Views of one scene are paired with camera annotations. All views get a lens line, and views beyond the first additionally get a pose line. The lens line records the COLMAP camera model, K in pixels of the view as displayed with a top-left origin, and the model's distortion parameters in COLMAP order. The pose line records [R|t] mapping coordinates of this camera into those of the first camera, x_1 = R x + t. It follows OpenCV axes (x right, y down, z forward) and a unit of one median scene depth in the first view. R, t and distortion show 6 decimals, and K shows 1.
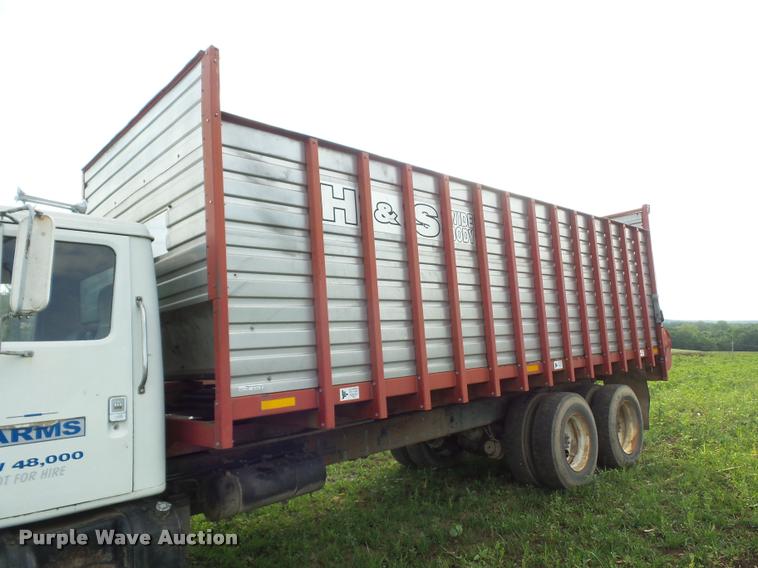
lens RADIAL K [[526.8, 0, 381.5], [0, 526.8, 285.9], [0, 0, 1]] dist [0.000958, -0.002823]
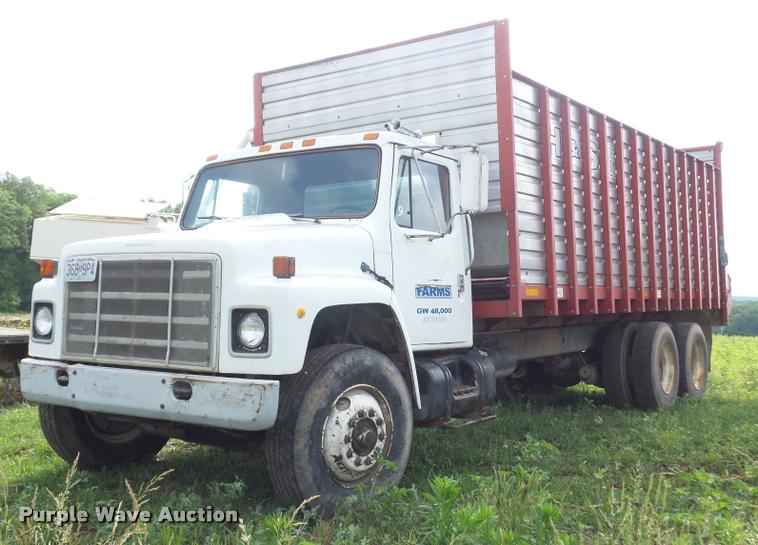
lens RADIAL K [[888.6, 0, 379.0], [0, 888.6, 272.5], [0, 0, 1]] dist [0.011508, -0.000731]
pose [[0.974876, 0.064499, 0.213207, -0.611753], [-0.080127, 0.994632, 0.065478, 0.031631], [-0.207839, -0.080916, 0.974810, -0.646649]]
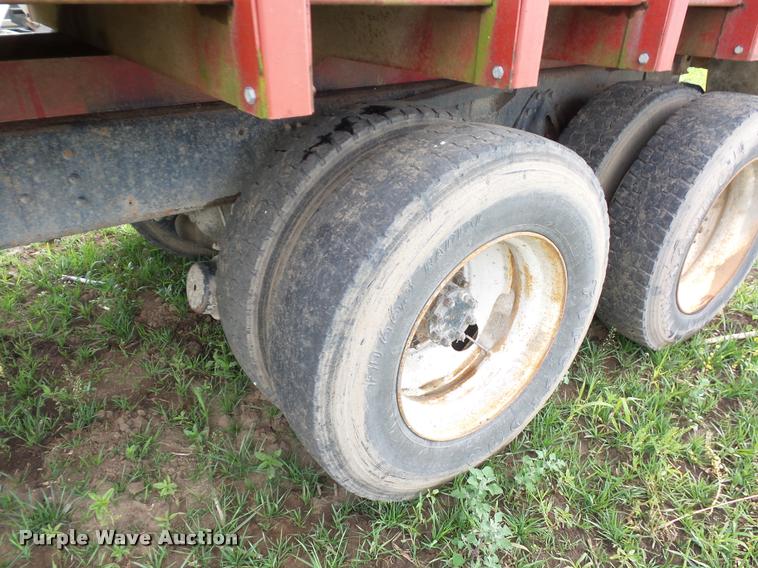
lens RADIAL K [[526.8, 0, 381.5], [0, 526.8, 285.9], [0, 0, 1]] dist [0.000958, -0.002823]
pose [[0.988336, 0.134267, -0.071864, 0.339443], [-0.066778, 0.806197, 0.587867, 0.137214], [0.136868, -0.576211, 0.805759, 0.821263]]
